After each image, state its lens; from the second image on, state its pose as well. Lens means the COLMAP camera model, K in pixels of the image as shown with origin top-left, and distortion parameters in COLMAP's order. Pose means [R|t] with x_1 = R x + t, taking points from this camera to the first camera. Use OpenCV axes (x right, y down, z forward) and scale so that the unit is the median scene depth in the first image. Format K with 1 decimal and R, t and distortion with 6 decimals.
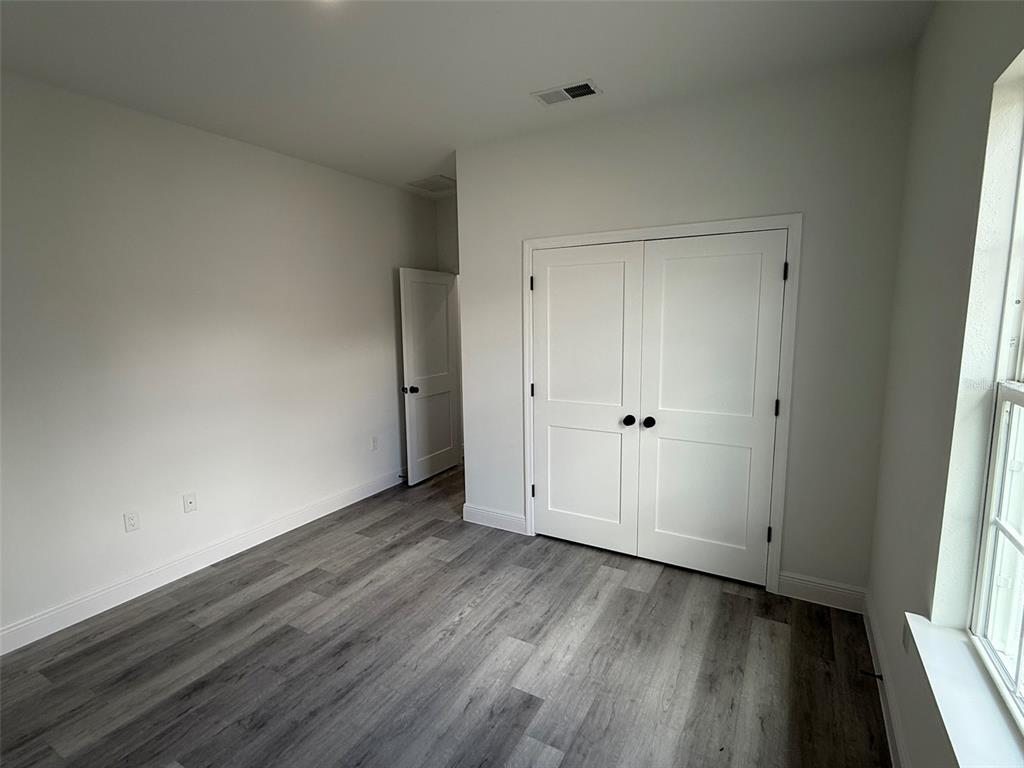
lens RADIAL K [[498.8, 0, 510.6], [0, 498.8, 383.6], [0, 0, 1]] dist [0.002121, -0.000785]
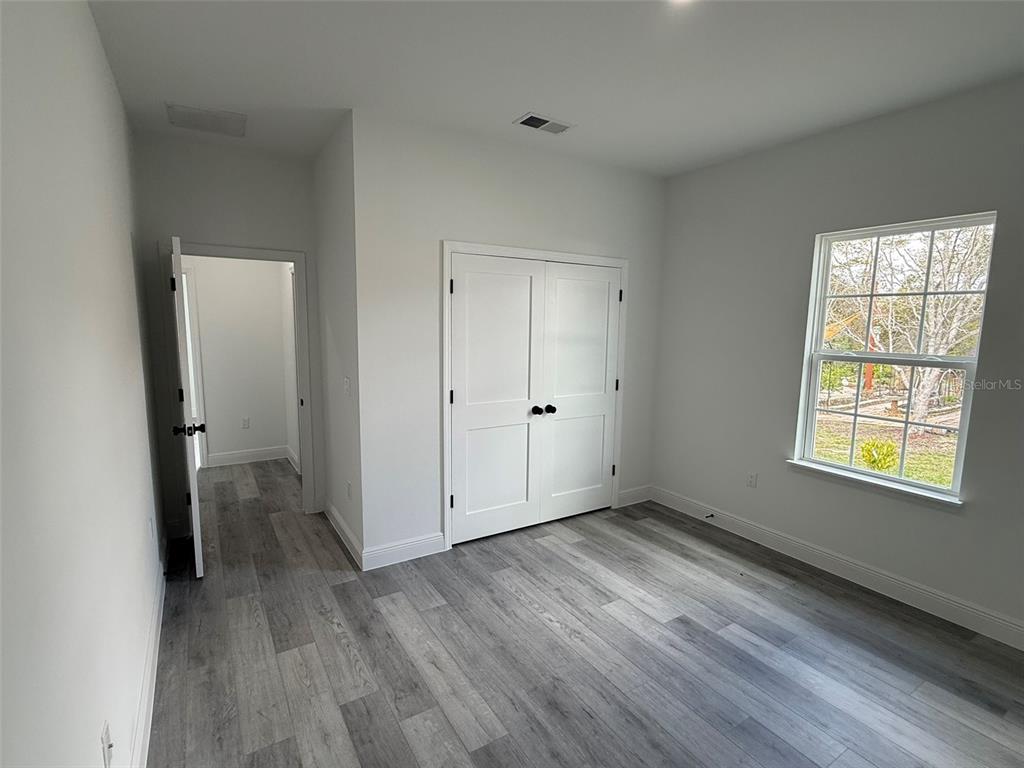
lens RADIAL K [[498.8, 0, 511.9], [0, 498.8, 385.0], [0, 0, 1]] dist [0.002121, -0.000785]
pose [[0.474304, -0.094675, 0.875256, -0.851027], [0.099118, 0.993622, 0.053766, -0.058089], [-0.874764, 0.061252, 0.480663, 0.496277]]
